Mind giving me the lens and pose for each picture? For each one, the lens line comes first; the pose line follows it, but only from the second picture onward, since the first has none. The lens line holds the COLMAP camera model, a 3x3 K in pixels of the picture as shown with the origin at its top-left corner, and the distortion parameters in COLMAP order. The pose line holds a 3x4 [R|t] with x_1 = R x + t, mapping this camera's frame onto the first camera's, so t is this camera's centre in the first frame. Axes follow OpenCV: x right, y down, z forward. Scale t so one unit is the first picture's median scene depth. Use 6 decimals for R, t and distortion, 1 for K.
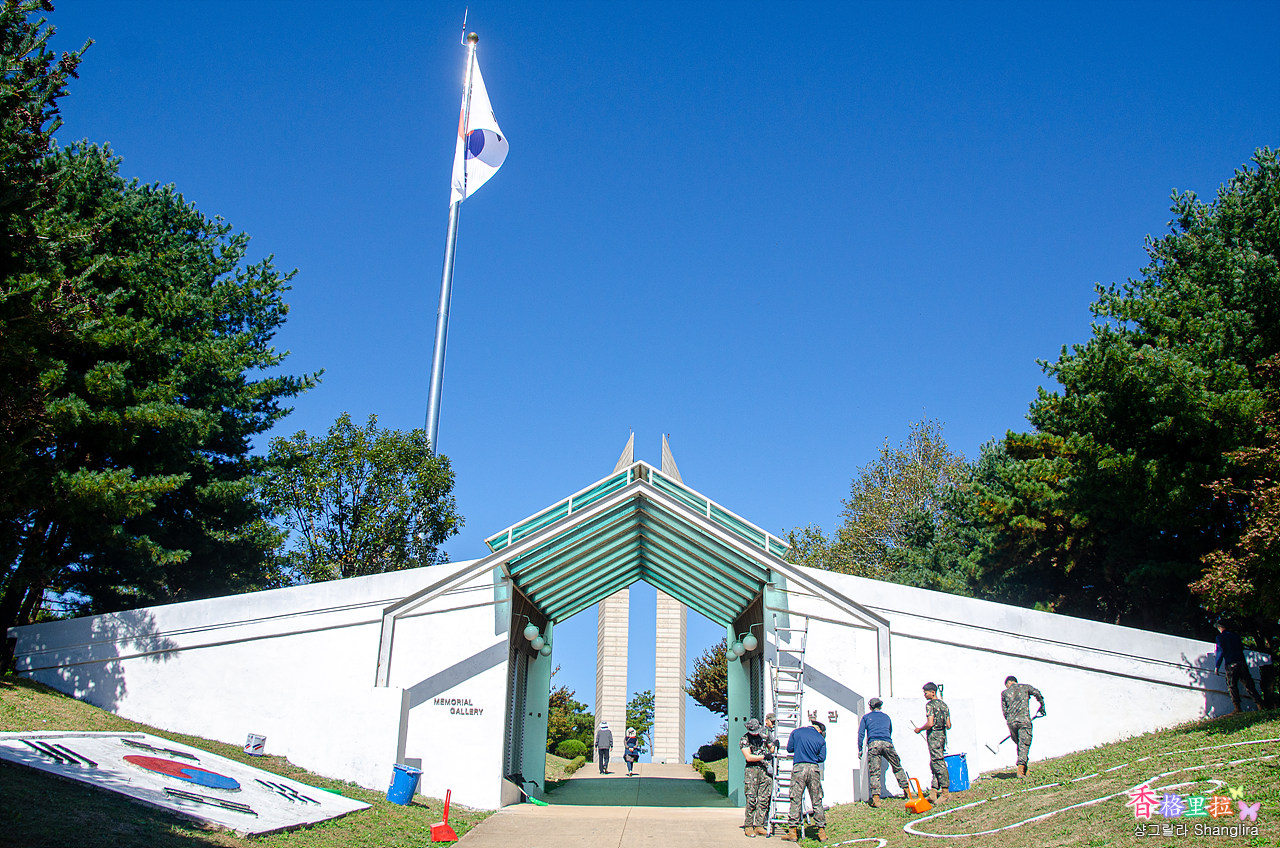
lens RADIAL K [[1093.8, 0, 637.3], [0, 1093.8, 424.5], [0, 0, 1]] dist [-0.046089, 0.024158]
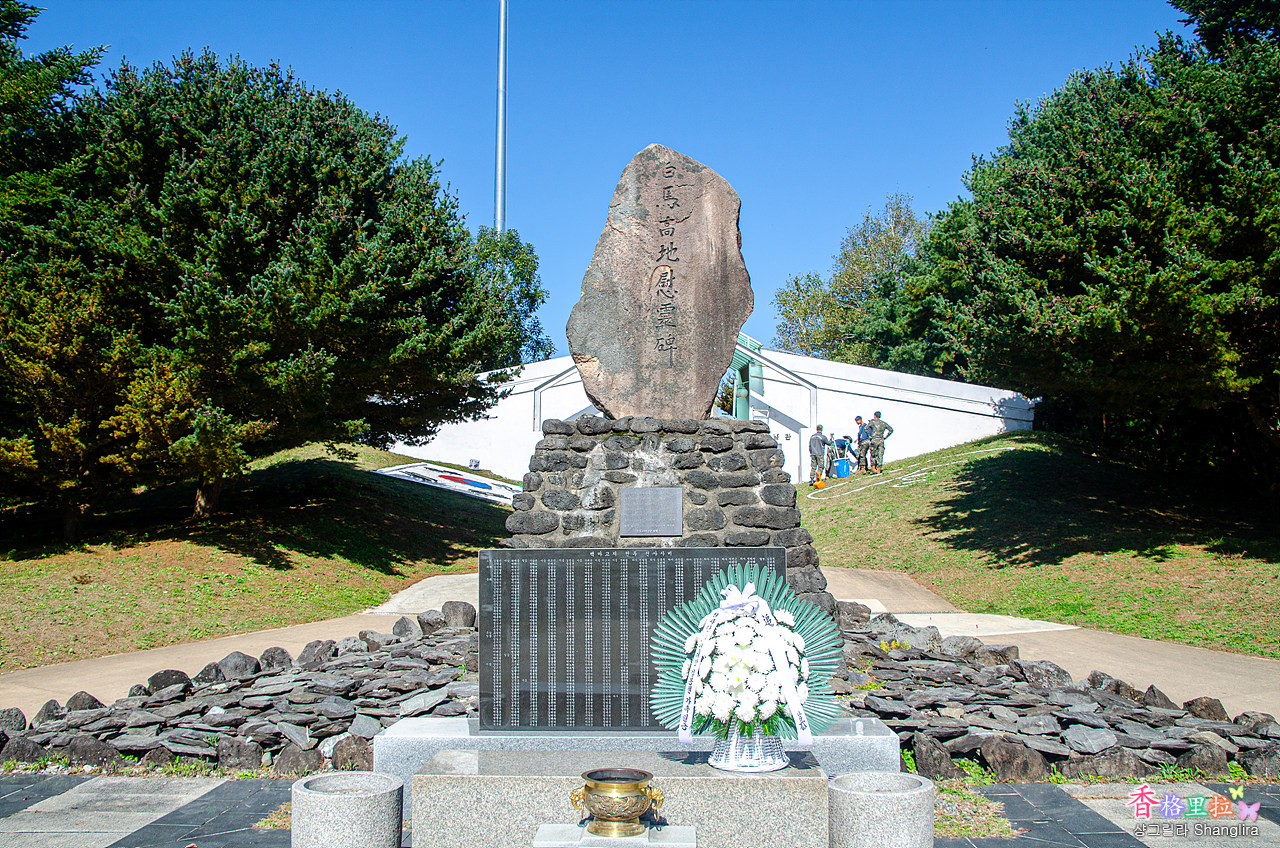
lens RADIAL K [[1093.8, 0, 640.4], [0, 1093.8, 429.2], [0, 0, 1]] dist [-0.046089, 0.024158]
pose [[0.998768, -0.031089, -0.038681, 0.010057], [0.040774, 0.958393, 0.282524, -0.246651], [0.028288, -0.283753, 0.958480, -0.679492]]
